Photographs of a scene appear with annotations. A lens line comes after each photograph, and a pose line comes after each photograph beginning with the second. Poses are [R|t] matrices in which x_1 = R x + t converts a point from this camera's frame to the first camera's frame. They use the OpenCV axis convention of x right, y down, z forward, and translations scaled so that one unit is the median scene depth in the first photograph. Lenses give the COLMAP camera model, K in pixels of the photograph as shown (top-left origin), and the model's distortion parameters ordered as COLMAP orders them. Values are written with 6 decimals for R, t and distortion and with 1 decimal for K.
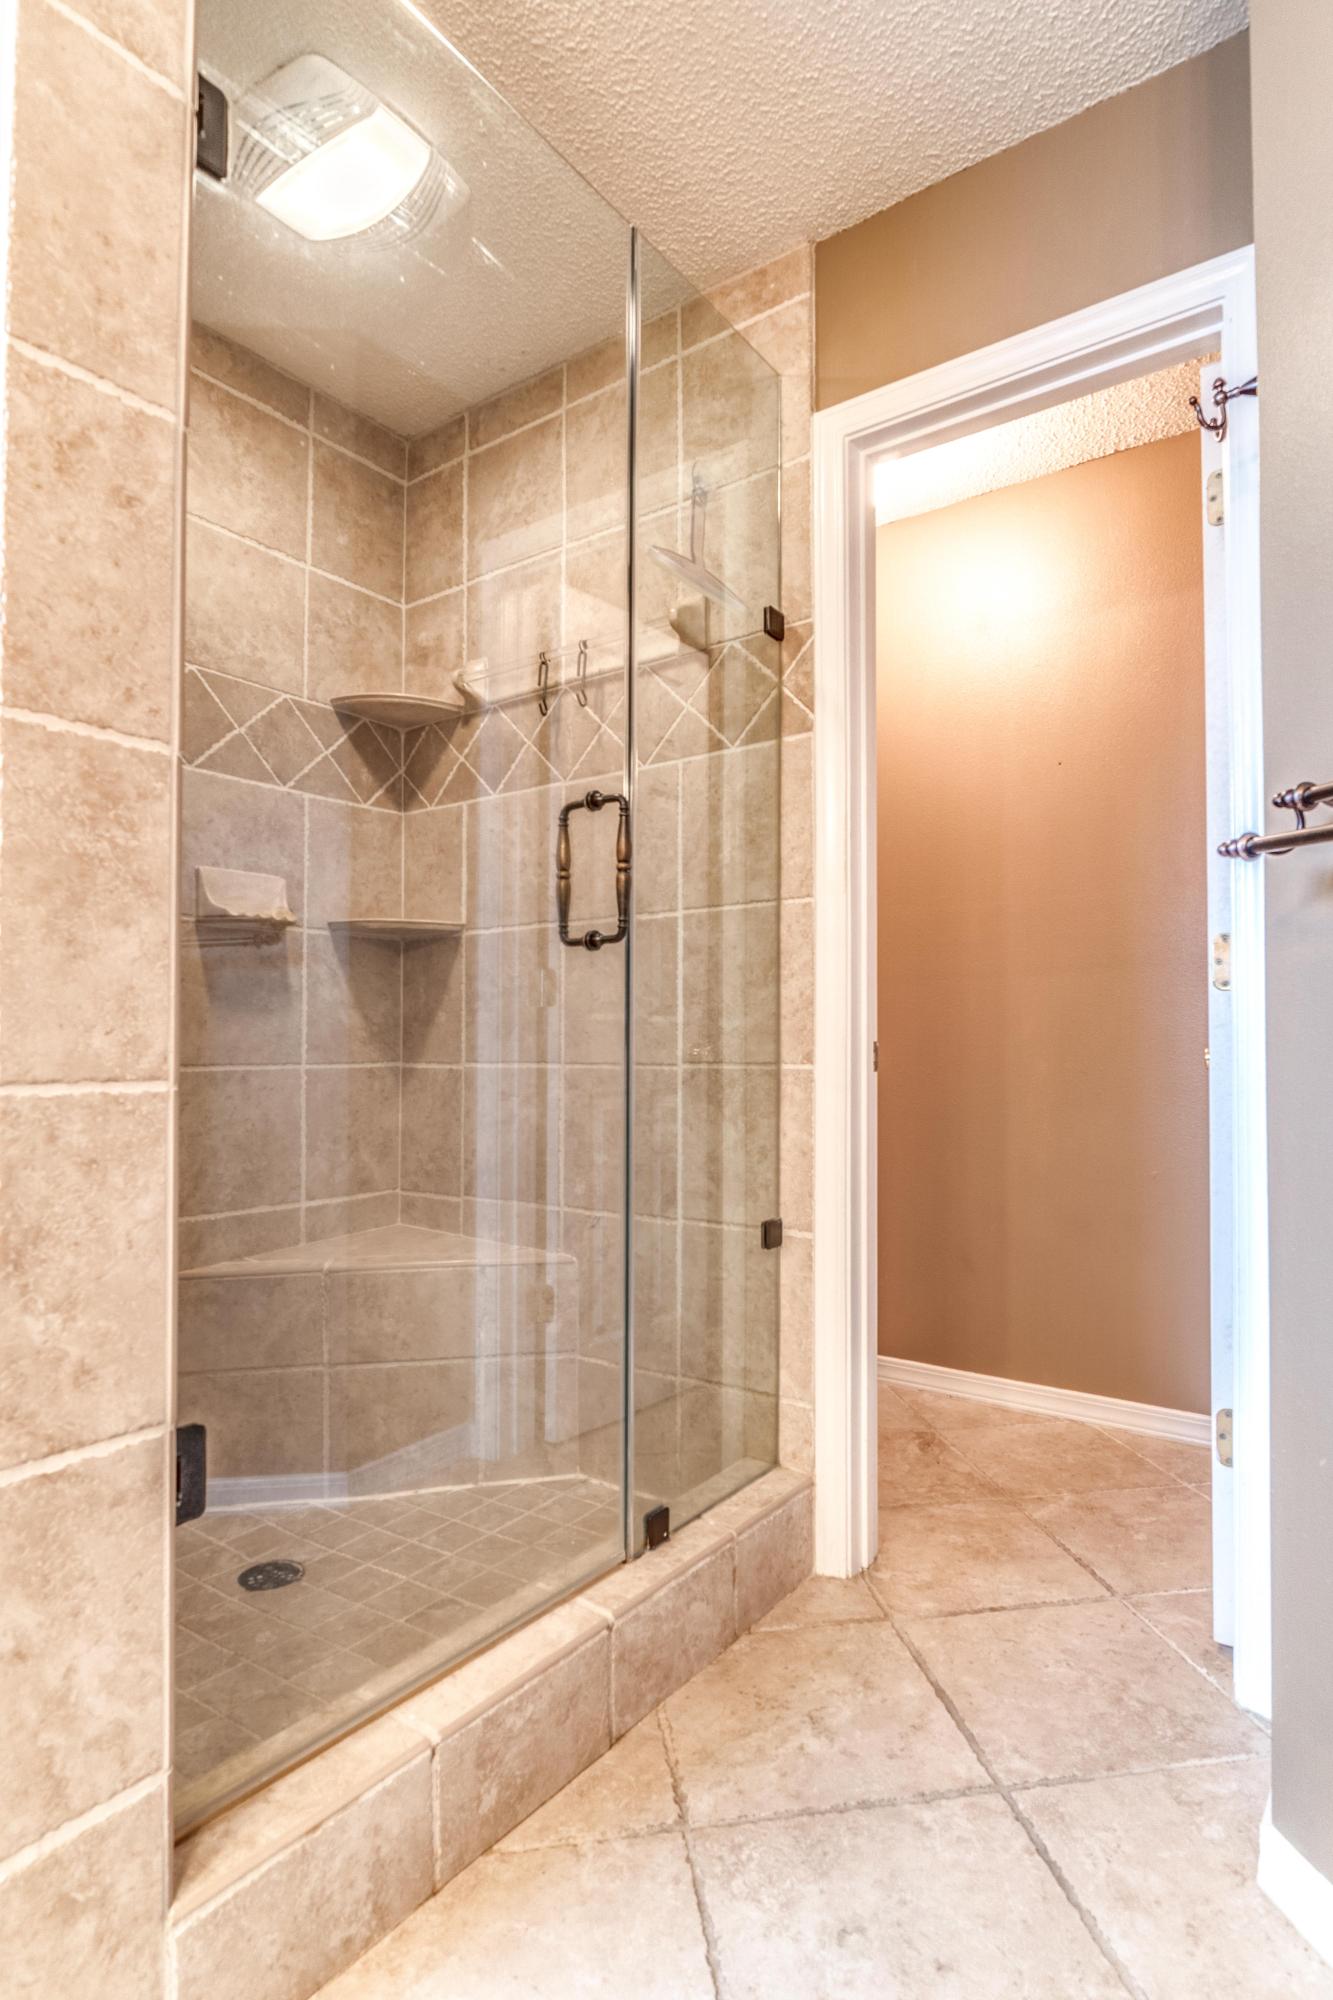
lens RADIAL K [[1042.1, 0, 672.2], [0, 1042.1, 1020.8], [0, 0, 1]] dist [-0.008879, 0.001928]
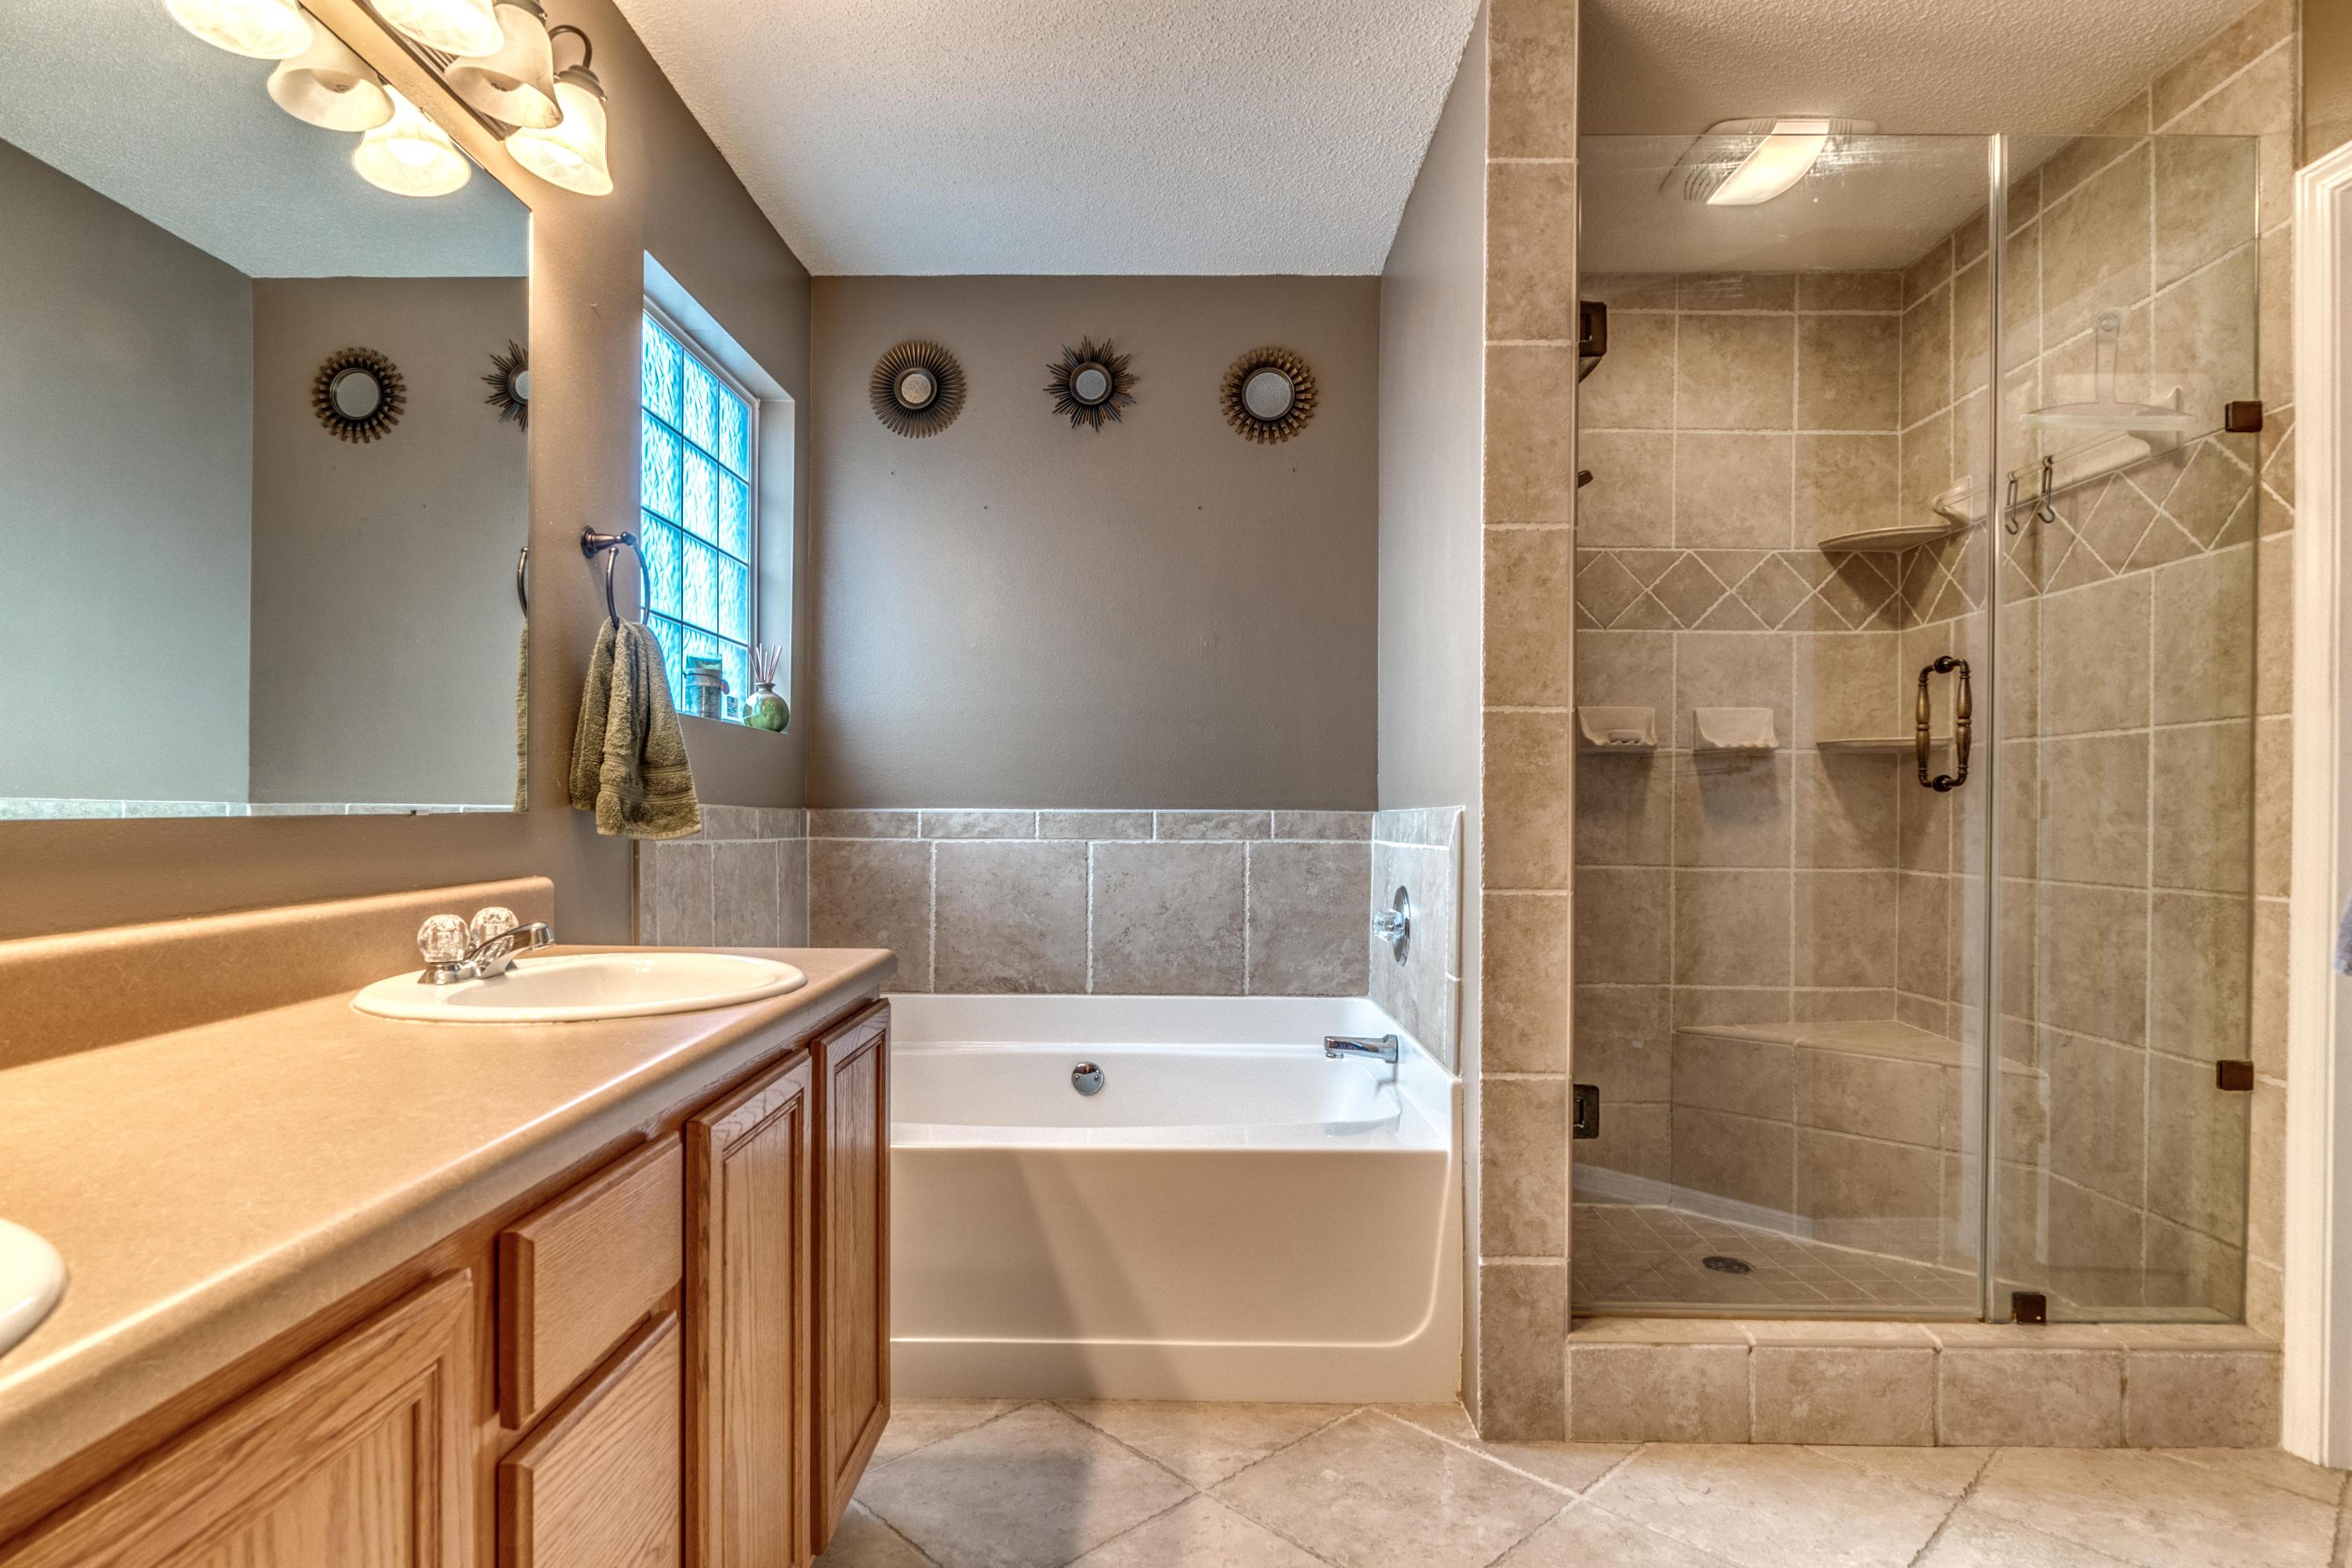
lens RADIAL K [[1225.5, 0, 1182.7], [0, 1225.5, 799.8], [0, 0, 1]] dist [-0.008879, 0.001928]
pose [[0.569542, -0.001192, -0.821961, 0.430200], [0.012244, 0.999900, 0.007035, -0.059046], [0.821871, -0.014071, 0.569500, -0.375569]]
